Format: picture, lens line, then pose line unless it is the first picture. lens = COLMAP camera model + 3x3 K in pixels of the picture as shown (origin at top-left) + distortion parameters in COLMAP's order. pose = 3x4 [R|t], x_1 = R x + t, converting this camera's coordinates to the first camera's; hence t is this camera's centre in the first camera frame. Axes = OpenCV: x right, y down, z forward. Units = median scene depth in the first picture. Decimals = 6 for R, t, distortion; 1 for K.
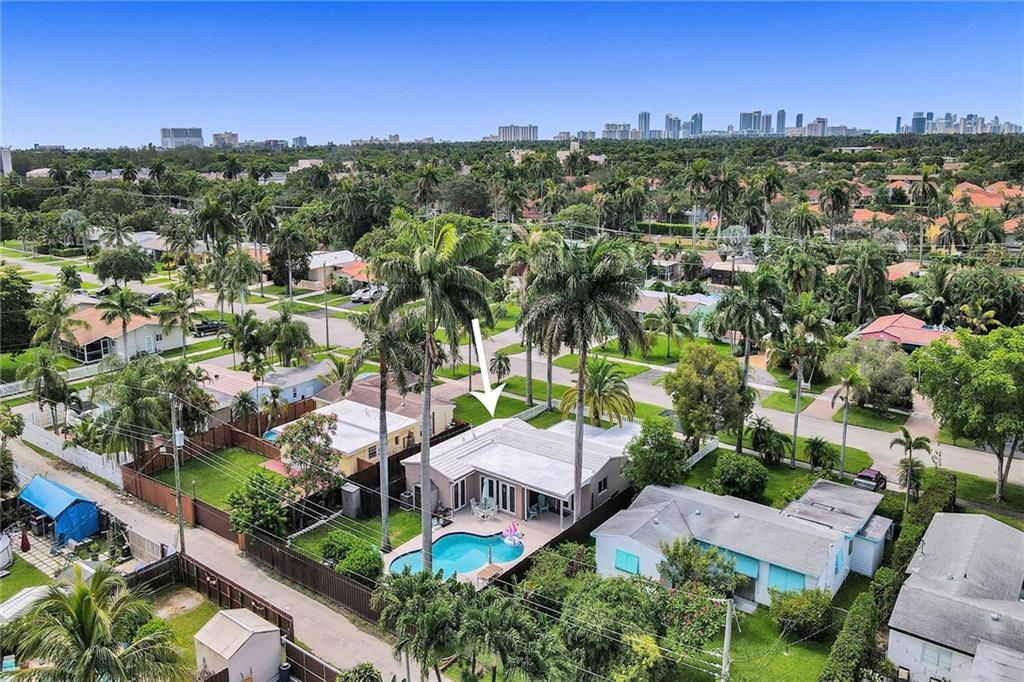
lens RADIAL K [[772.5, 0, 512.0], [0, 772.5, 341.0], [0, 0, 1]] dist [0.002480, 0.008596]
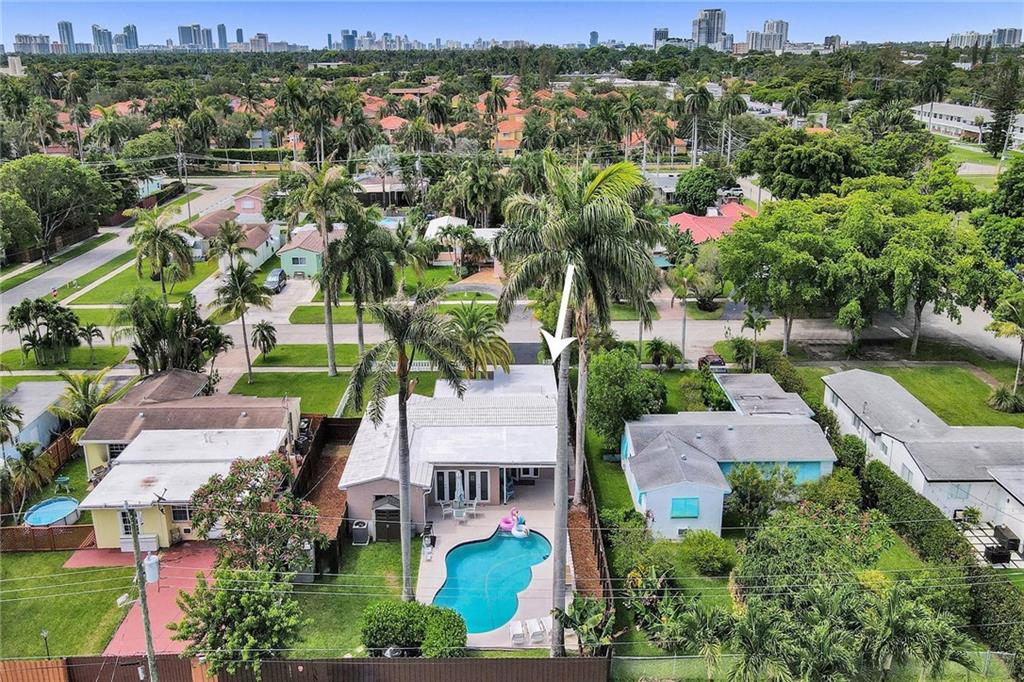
lens RADIAL K [[760.0, 0, 512.0], [0, 760.0, 341.0], [0, 0, 1]] dist [0.000498, 0.008919]
pose [[0.788167, -0.217360, 0.575801, -0.413253], [0.155985, 0.975562, 0.154752, -0.072227], [-0.595367, -0.032154, 0.802810, 0.315827]]
